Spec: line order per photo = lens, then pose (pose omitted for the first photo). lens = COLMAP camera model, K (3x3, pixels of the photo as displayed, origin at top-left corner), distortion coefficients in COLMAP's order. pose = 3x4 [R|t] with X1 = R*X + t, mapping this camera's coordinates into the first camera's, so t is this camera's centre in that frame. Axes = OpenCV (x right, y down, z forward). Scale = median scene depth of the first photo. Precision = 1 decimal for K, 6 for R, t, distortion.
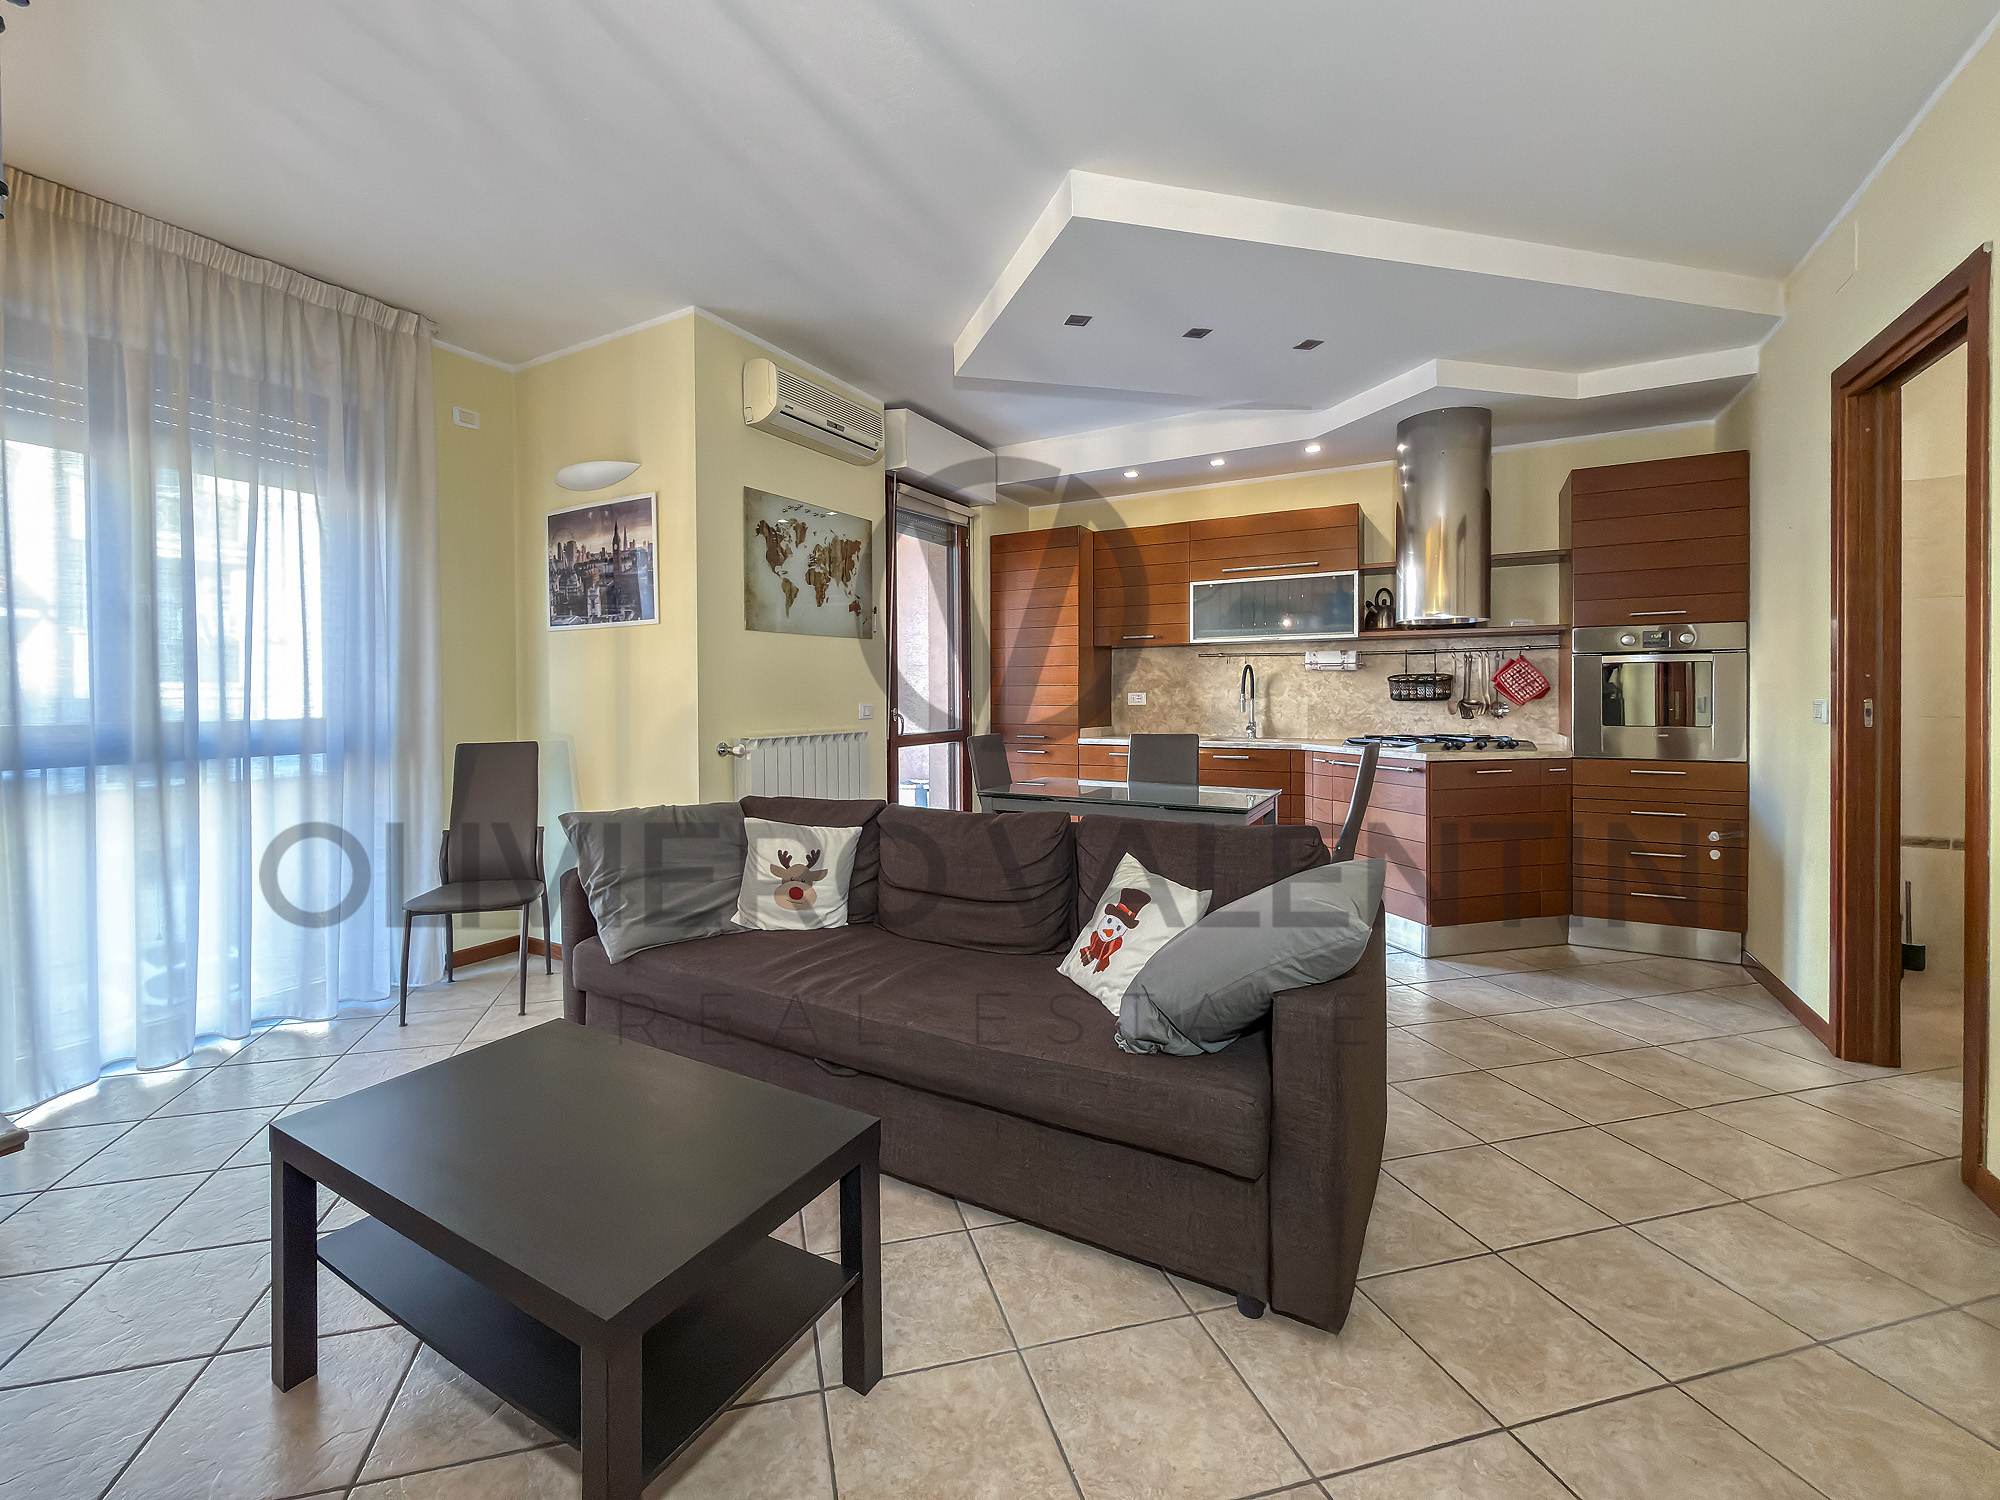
lens RADIAL K [[857.6, 0, 946.2], [0, 857.6, 702.5], [0, 0, 1]] dist [0.000167, 0.000004]
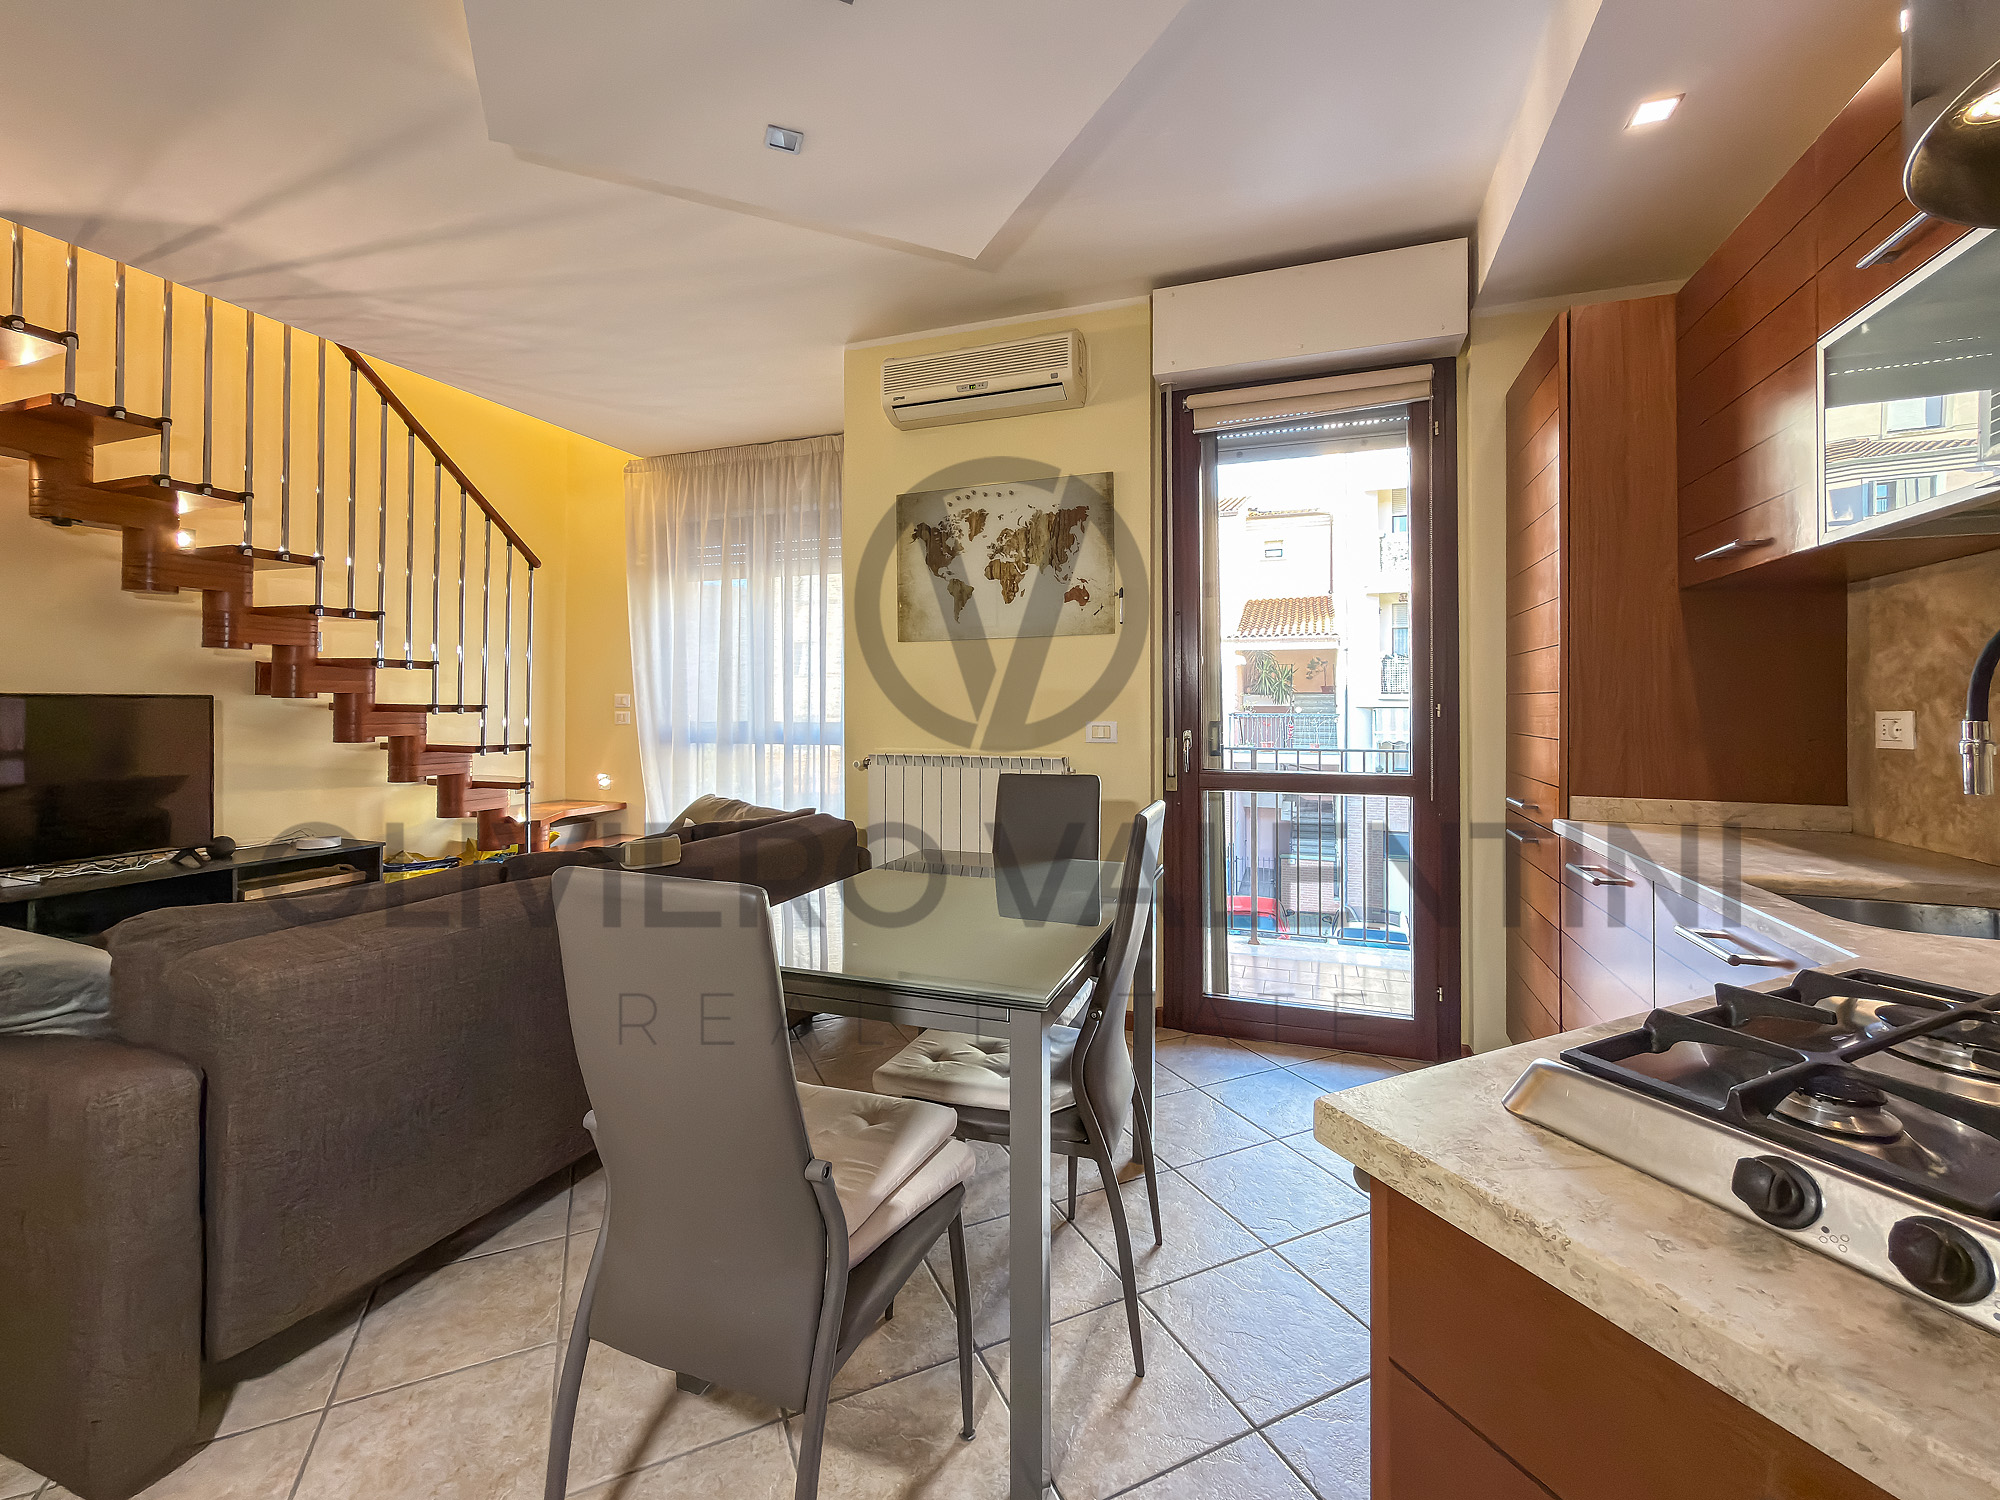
lens RADIAL K [[836.9, 0, 980.5], [0, 836.9, 698.6], [0, 0, 1]] dist [-0.002374, -0.000255]
pose [[0.183092, -0.005465, -0.983081, 0.574346], [-0.010982, 0.999911, -0.007603, -0.012123], [0.983034, 0.012188, 0.183016, 0.742725]]
